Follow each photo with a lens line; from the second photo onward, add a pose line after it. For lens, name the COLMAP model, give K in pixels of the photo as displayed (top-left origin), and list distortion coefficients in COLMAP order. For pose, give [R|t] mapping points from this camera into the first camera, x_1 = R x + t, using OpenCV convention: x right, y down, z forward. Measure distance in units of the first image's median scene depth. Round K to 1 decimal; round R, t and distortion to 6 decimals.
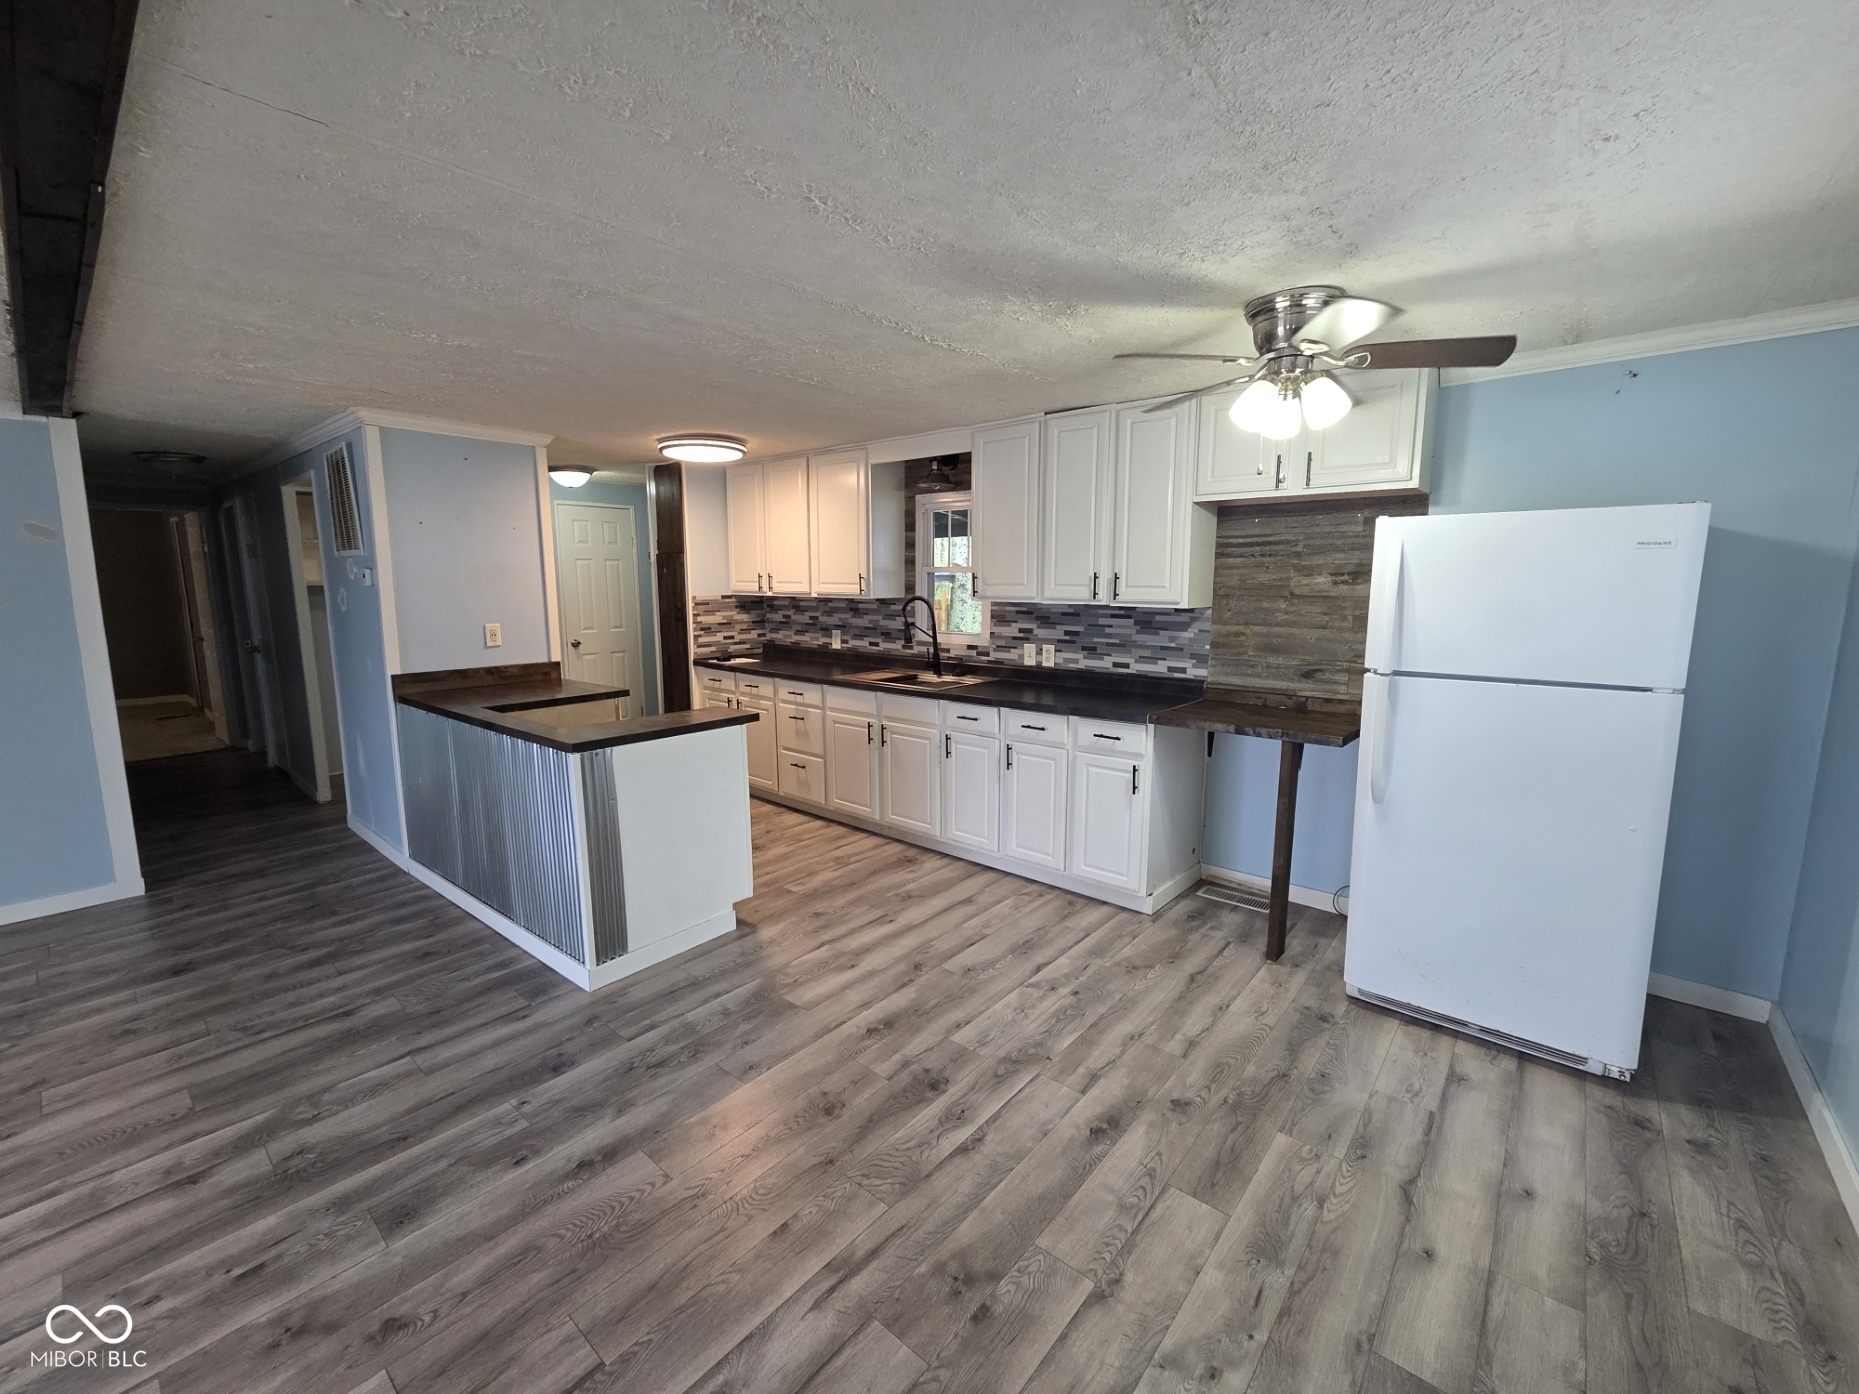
lens RADIAL K [[754.8, 0, 929.5], [0, 754.8, 697.0], [0, 0, 1]] dist [-0.000931, -0.000500]
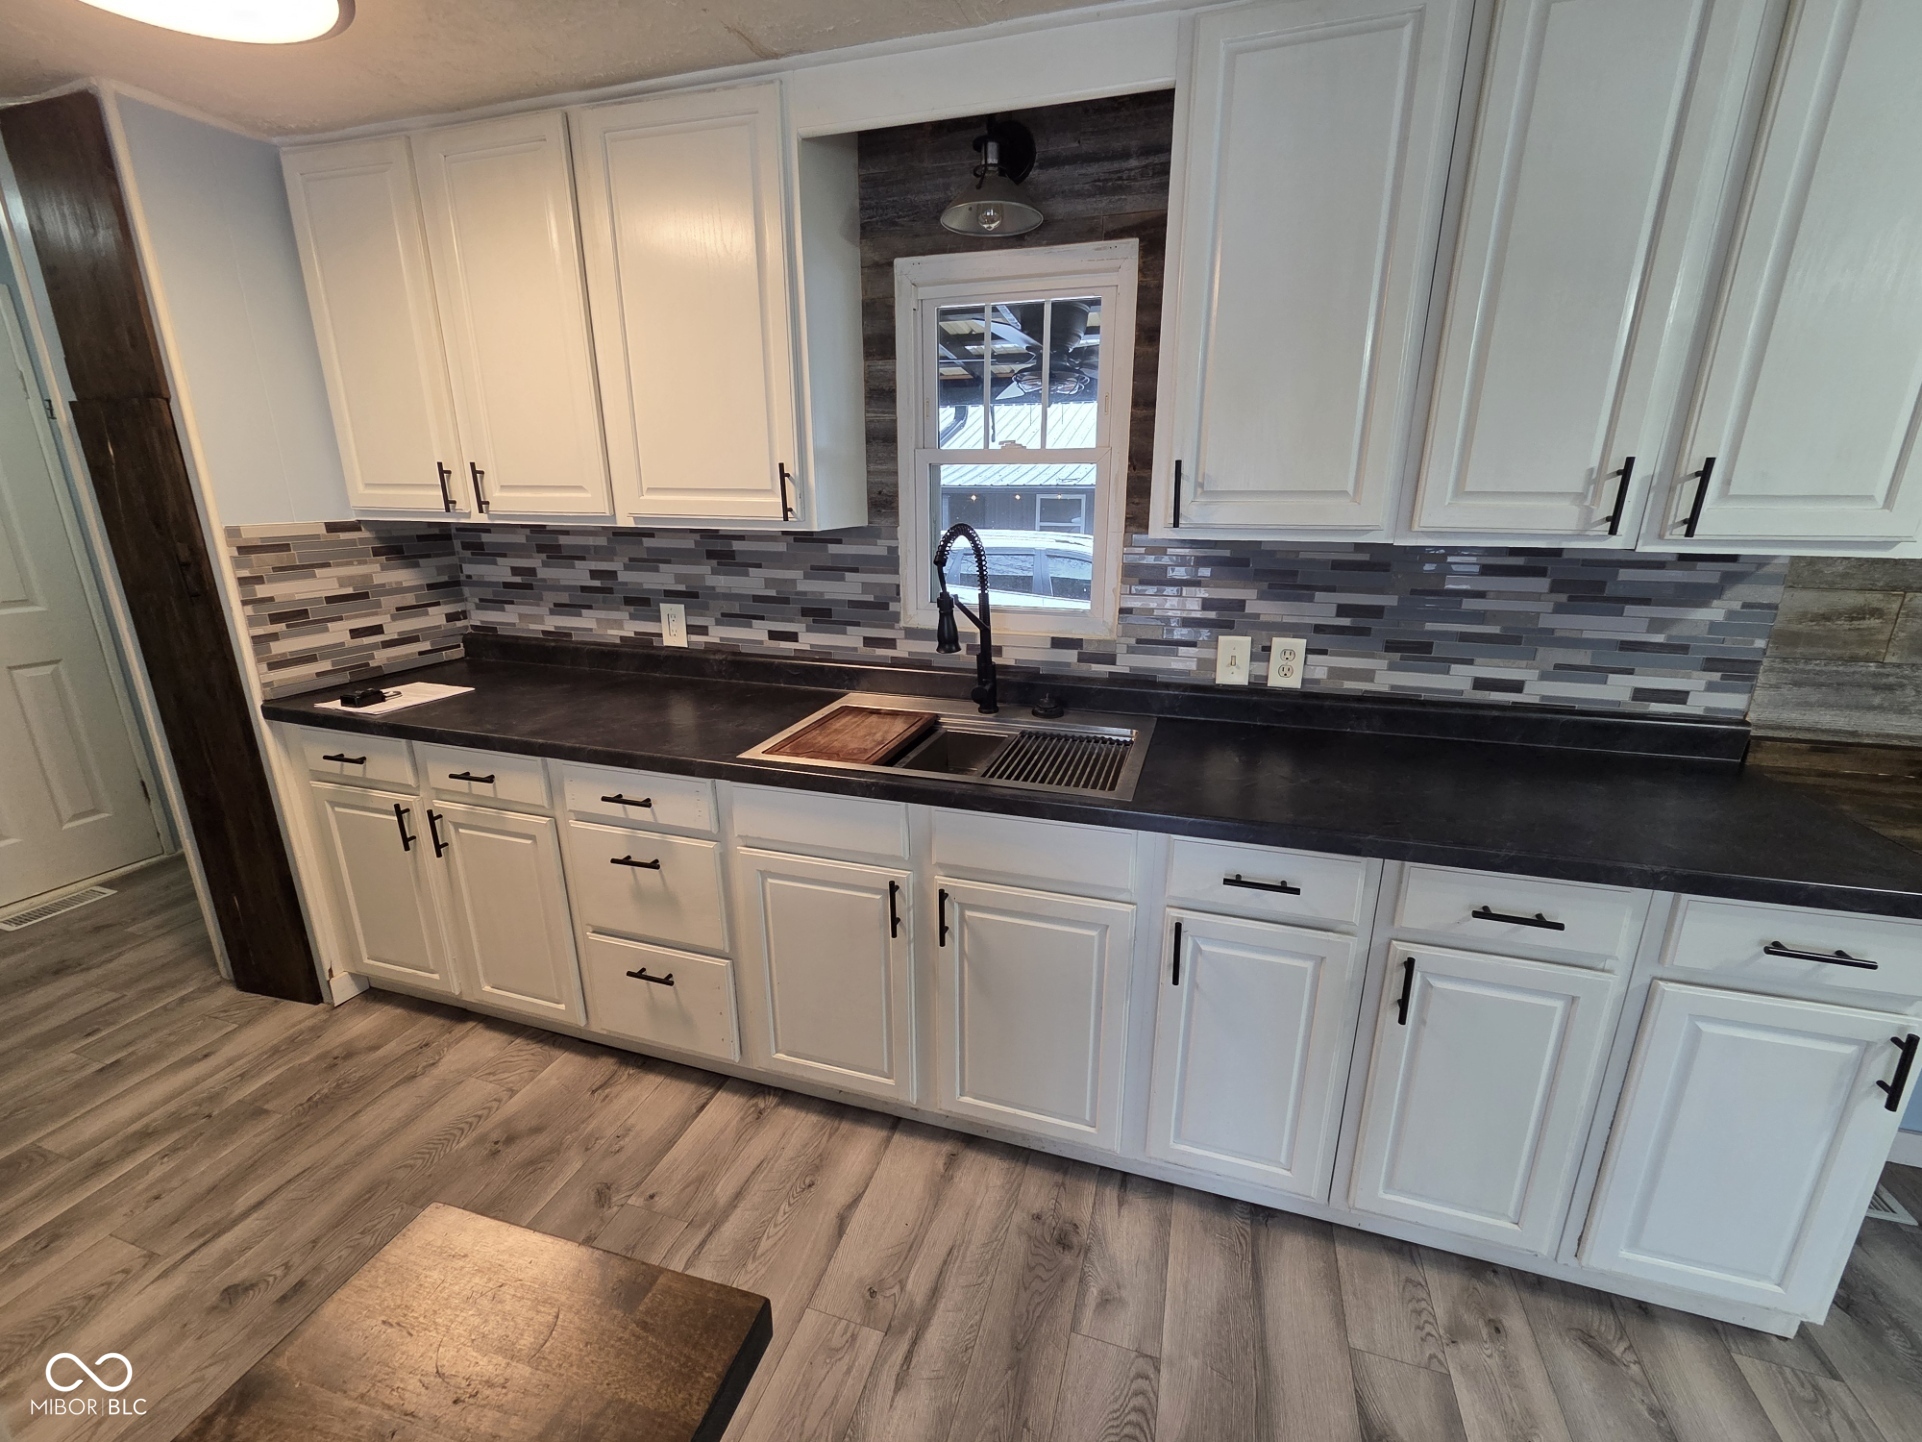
lens RADIAL K [[786.8, 0, 961.0], [0, 786.8, 721.0], [0, 0, 1]] dist [0.002225, 0.000146]
pose [[0.919084, -0.109797, 0.378456, -0.166575], [0.058726, 0.987838, 0.143973, -0.086751], [-0.389661, -0.110098, 0.914354, 0.585718]]
